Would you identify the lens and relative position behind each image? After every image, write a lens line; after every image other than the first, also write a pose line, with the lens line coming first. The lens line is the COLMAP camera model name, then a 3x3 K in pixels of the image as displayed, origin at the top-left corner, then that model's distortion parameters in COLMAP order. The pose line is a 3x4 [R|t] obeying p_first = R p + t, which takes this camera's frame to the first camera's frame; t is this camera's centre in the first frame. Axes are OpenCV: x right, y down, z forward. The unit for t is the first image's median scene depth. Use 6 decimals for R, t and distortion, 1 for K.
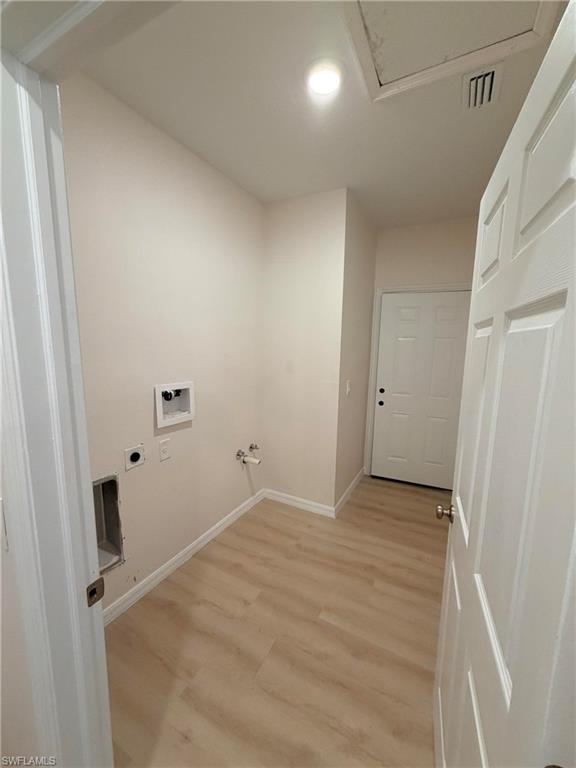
lens RADIAL K [[306.6, 0, 289.2], [0, 306.6, 384.2], [0, 0, 1]] dist [0.000208, 0.000151]
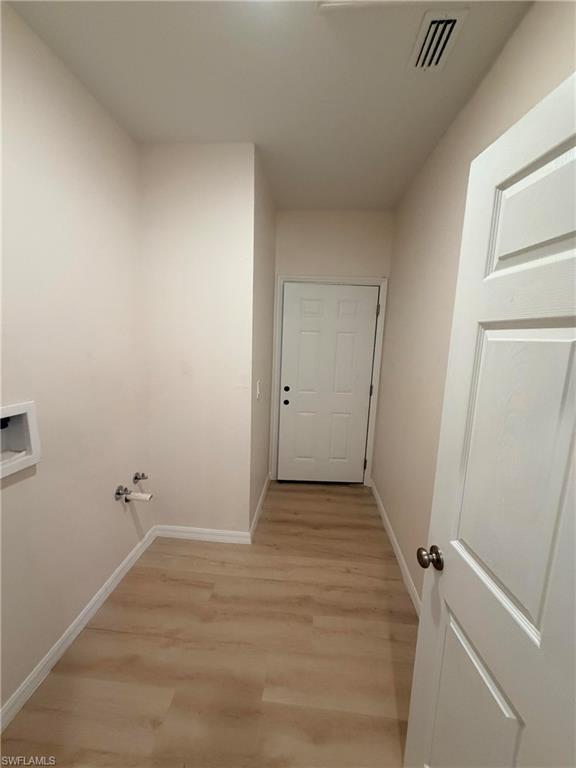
lens RADIAL K [[306.6, 0, 288.3], [0, 306.6, 384.6], [0, 0, 1]] dist [0.000208, 0.000151]
pose [[0.918595, -0.050042, 0.392020, -0.090121], [0.037832, 0.998530, 0.038814, -0.045446], [-0.393386, -0.020824, 0.919138, 0.252465]]
